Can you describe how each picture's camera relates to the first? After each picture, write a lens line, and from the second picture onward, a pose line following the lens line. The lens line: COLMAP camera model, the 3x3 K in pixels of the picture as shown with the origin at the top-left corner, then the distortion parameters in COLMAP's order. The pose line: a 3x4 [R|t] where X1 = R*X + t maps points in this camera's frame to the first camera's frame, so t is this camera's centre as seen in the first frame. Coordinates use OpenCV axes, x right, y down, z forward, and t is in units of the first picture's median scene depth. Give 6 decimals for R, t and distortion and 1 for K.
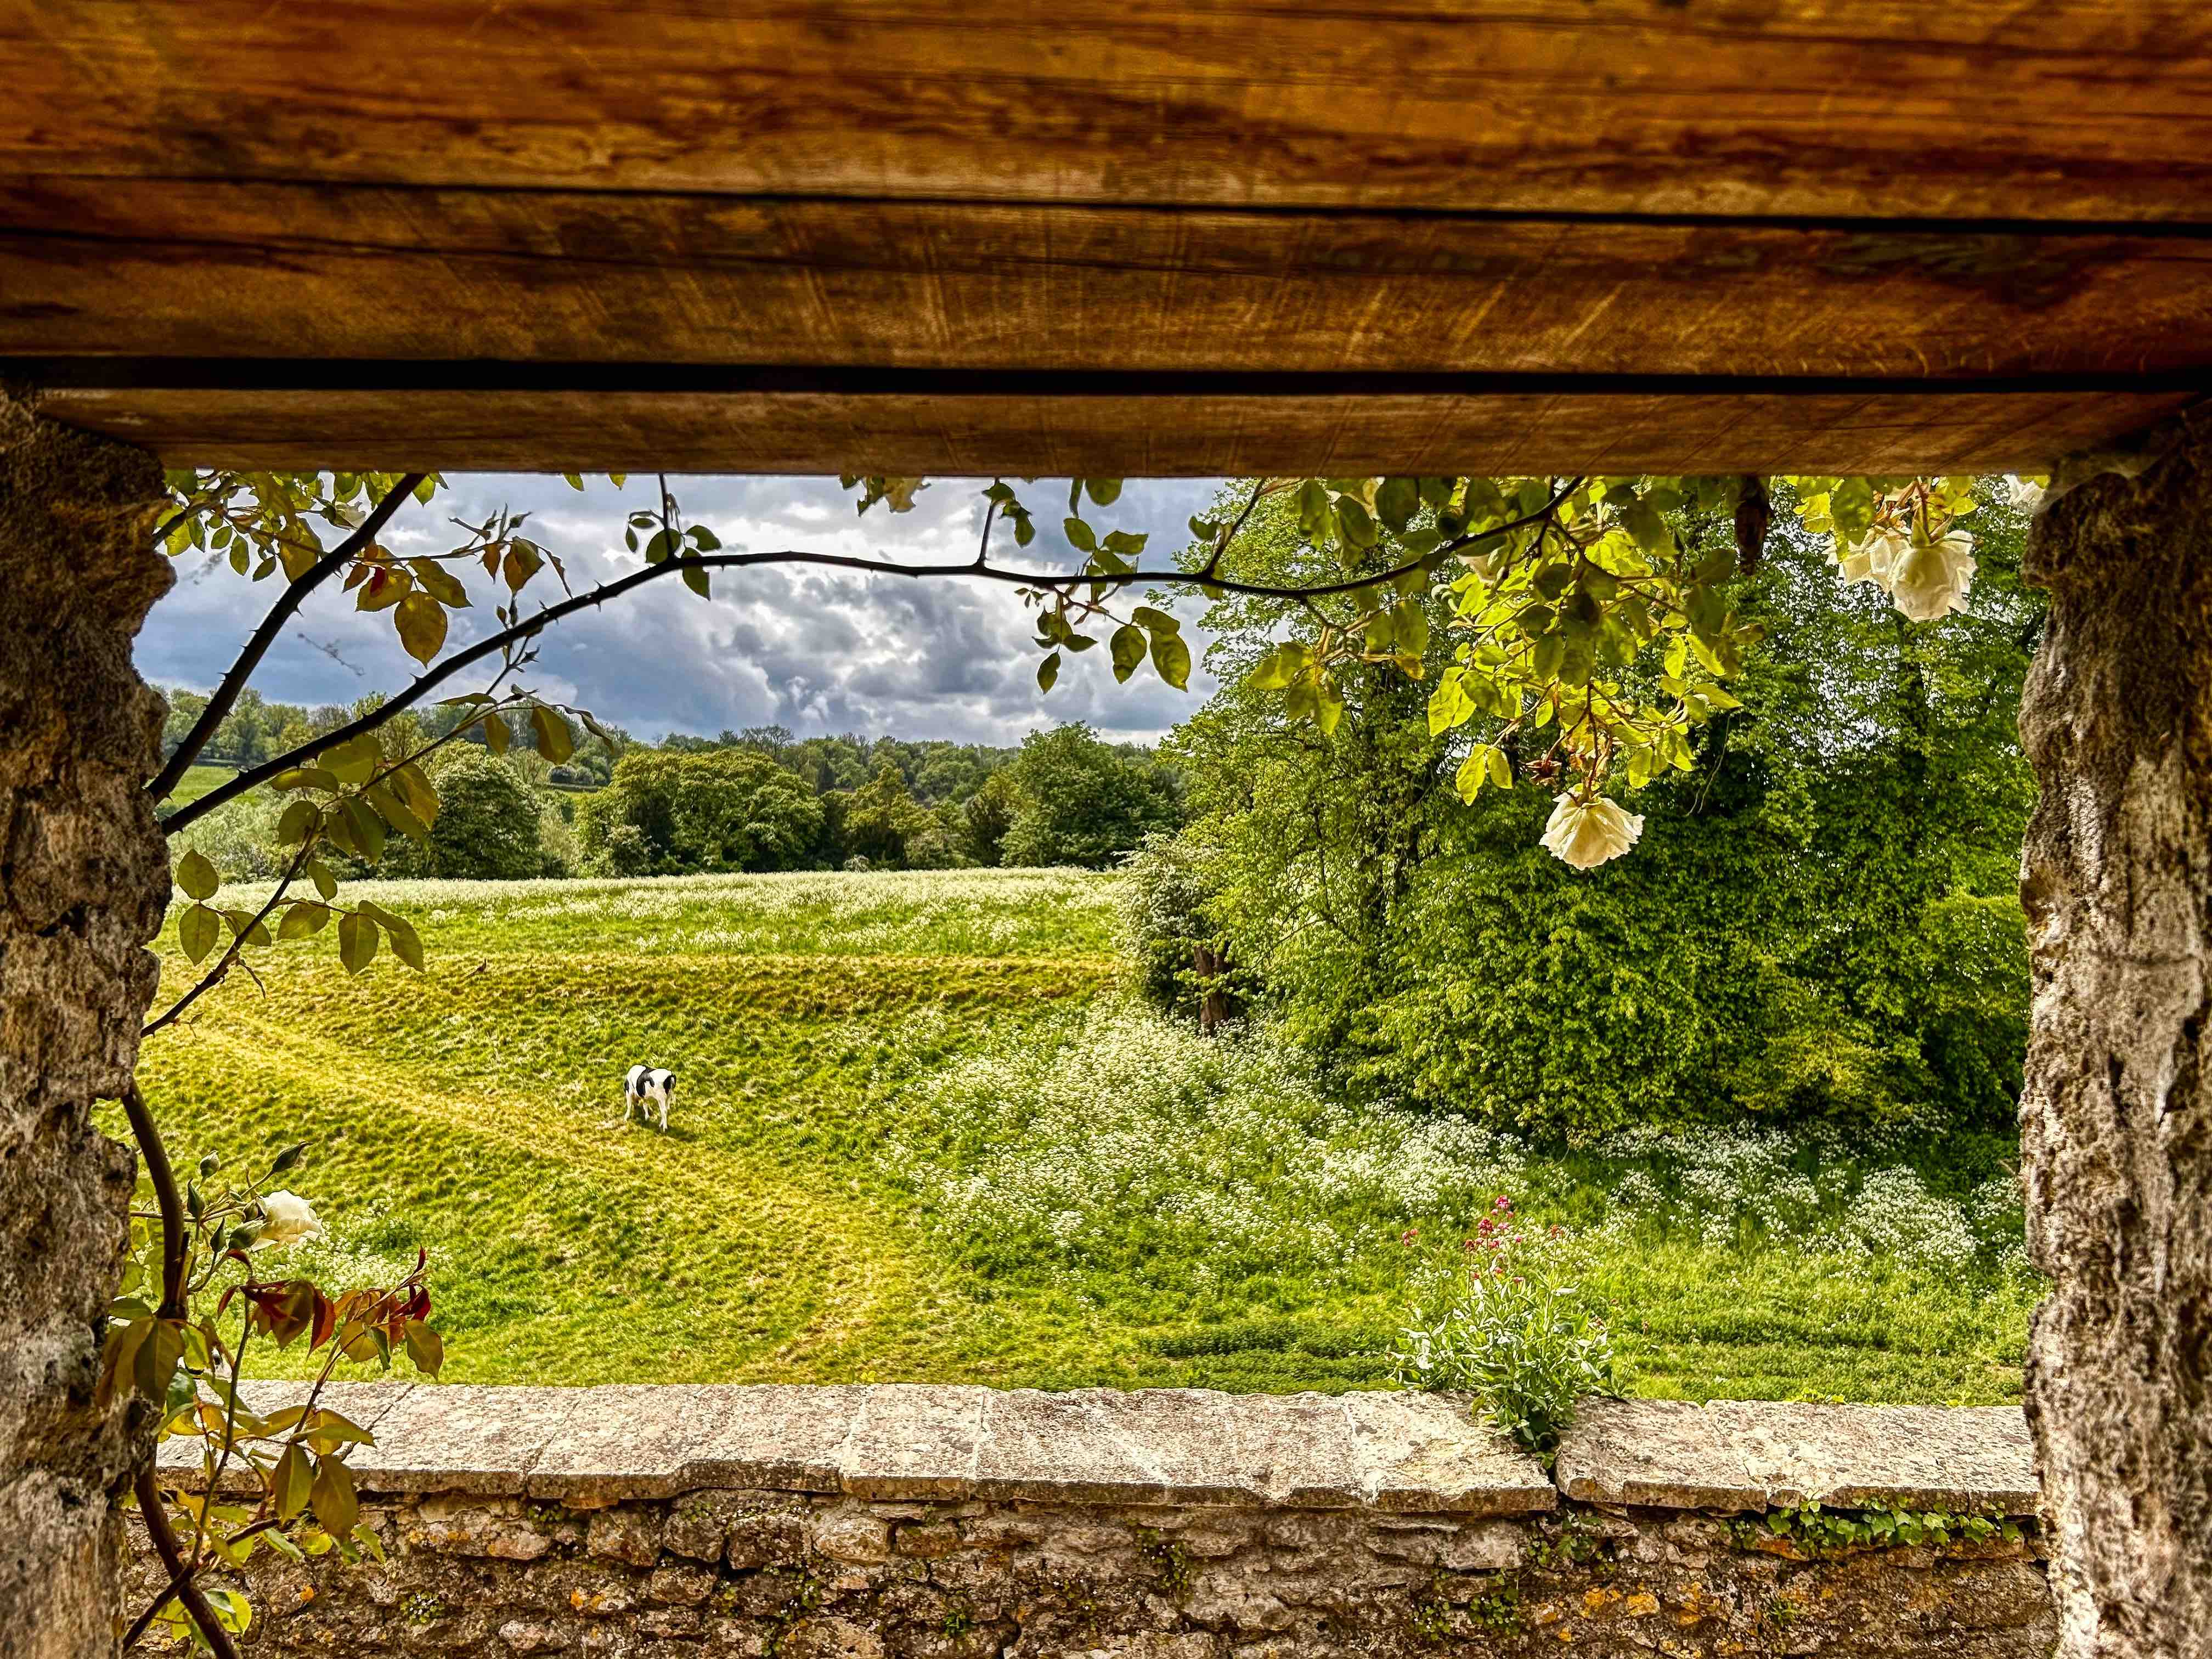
lens RADIAL K [[1781.6, 0, 1106.0], [0, 1781.6, 829.5], [0, 0, 1]] dist [0.094786, -0.225495]
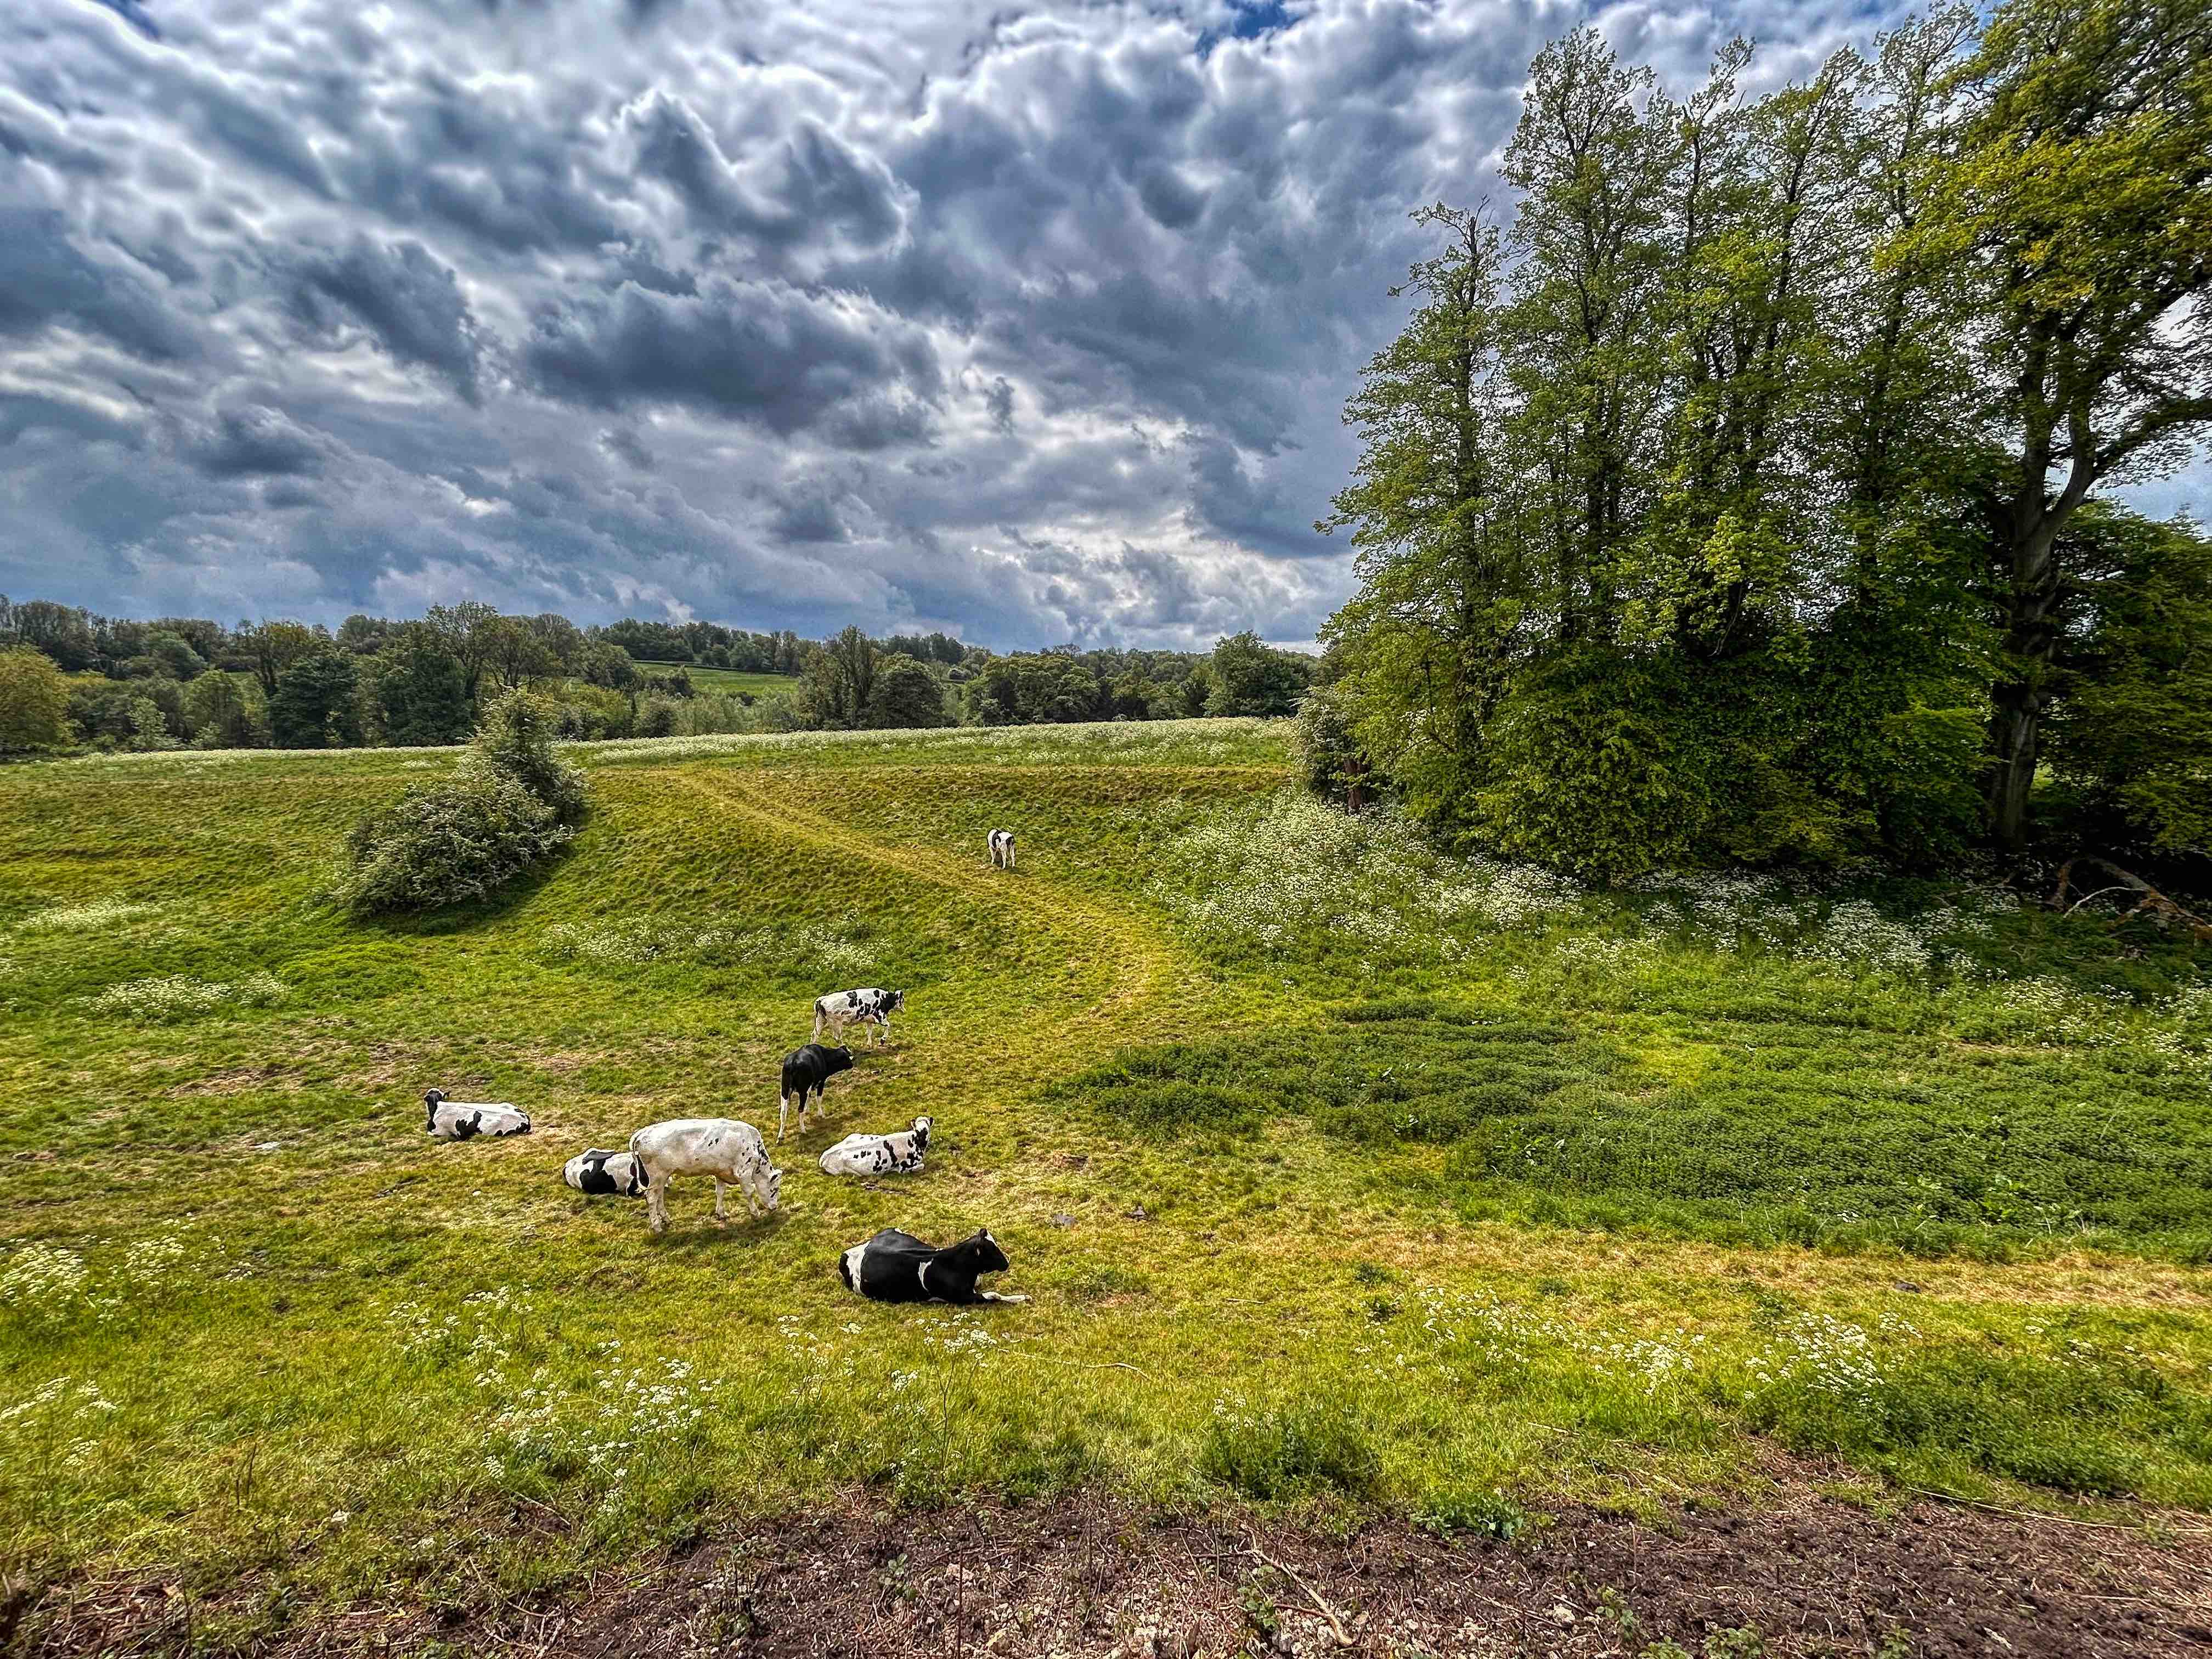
lens RADIAL K [[1013.3, 0, 1106.0], [0, 1013.3, 829.5], [0, 0, 1]] dist [-0.040267, 0.010845]
pose [[0.988693, 0.000375, -0.149951, -0.028534], [0.018320, 0.992204, 0.123270, 0.019824], [0.148828, -0.124624, 0.980979, 0.120037]]
